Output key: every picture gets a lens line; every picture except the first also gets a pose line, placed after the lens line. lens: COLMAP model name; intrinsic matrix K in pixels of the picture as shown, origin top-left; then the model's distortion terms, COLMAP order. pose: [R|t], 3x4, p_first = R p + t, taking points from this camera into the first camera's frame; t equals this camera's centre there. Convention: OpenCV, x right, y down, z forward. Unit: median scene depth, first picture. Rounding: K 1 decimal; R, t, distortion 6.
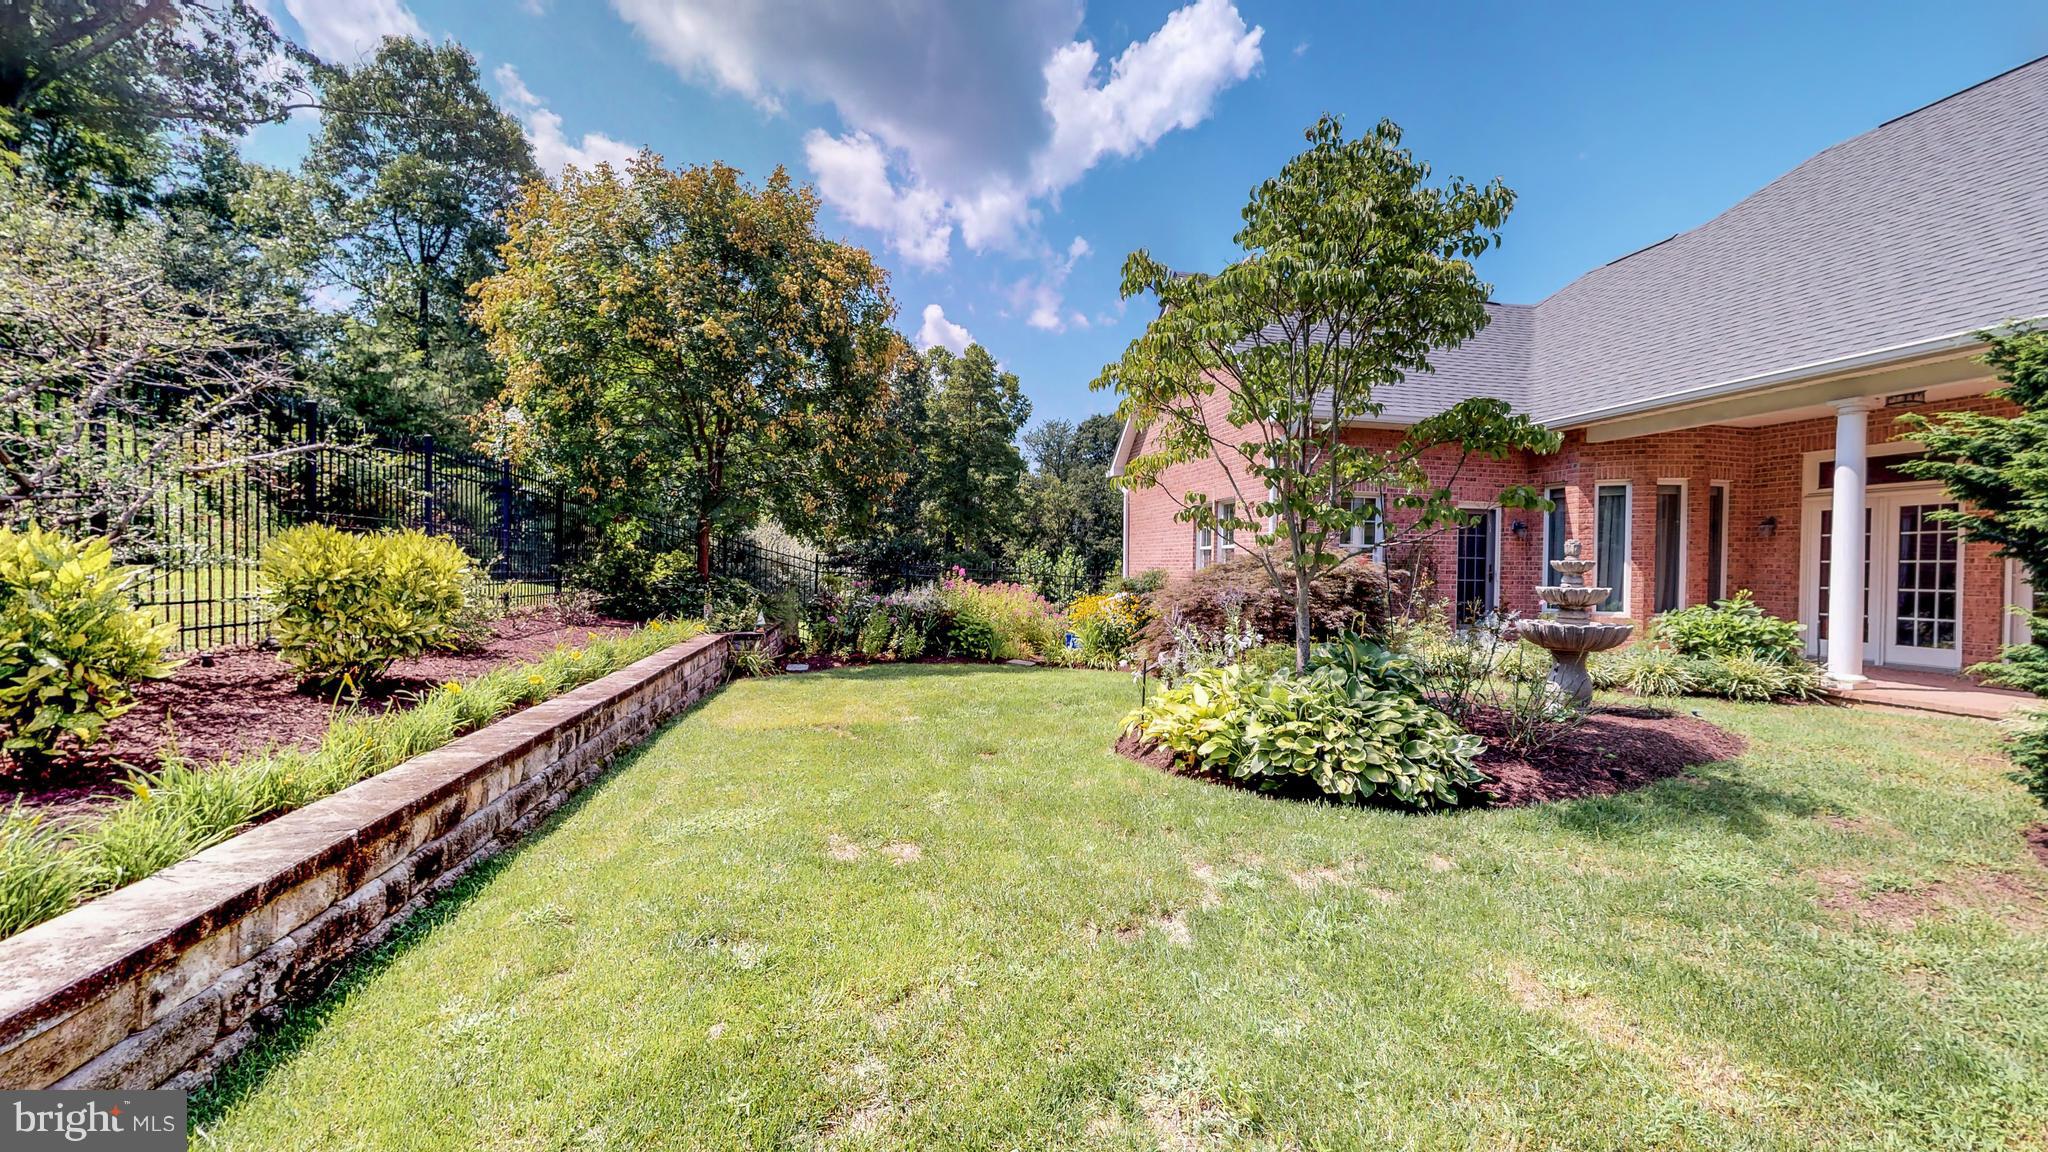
lens RADIAL K [[791.6, 0, 1024.2], [0, 791.6, 576.2], [0, 0, 1]] dist [0.002350, 0.000189]
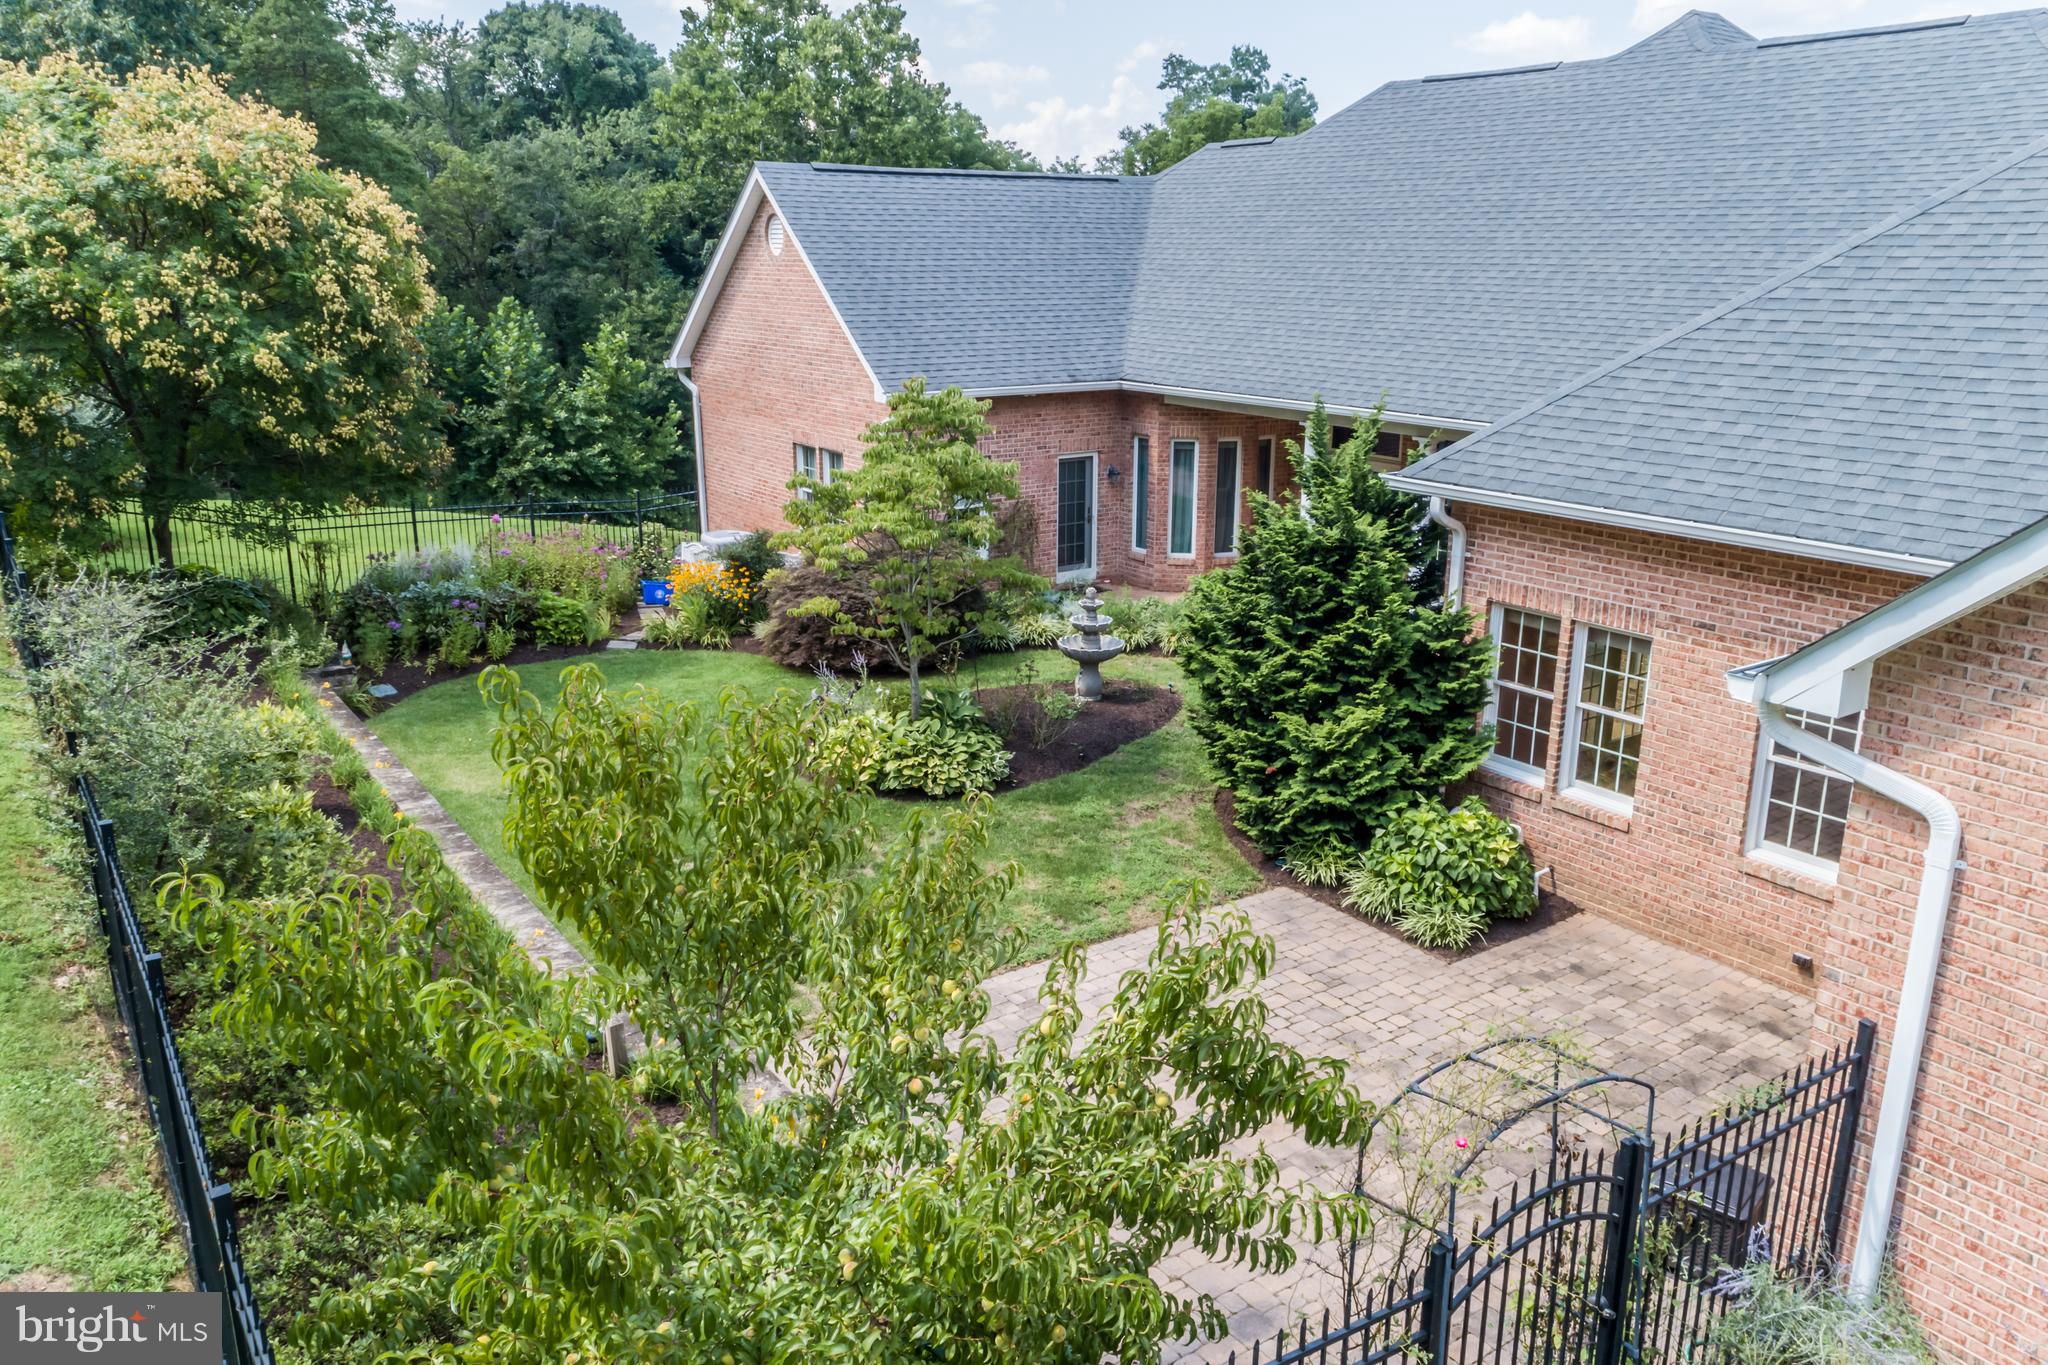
lens RADIAL K [[1462.4, 0, 1024.8], [0, 1462.4, 681.5], [0, 0, 1]] dist [-0.000540, 0.000046]
pose [[0.917590, -0.115811, 0.380285, -0.648881], [0.013000, 0.964854, 0.262467, -0.831521], [-0.397316, -0.235893, 0.886845, -1.953047]]
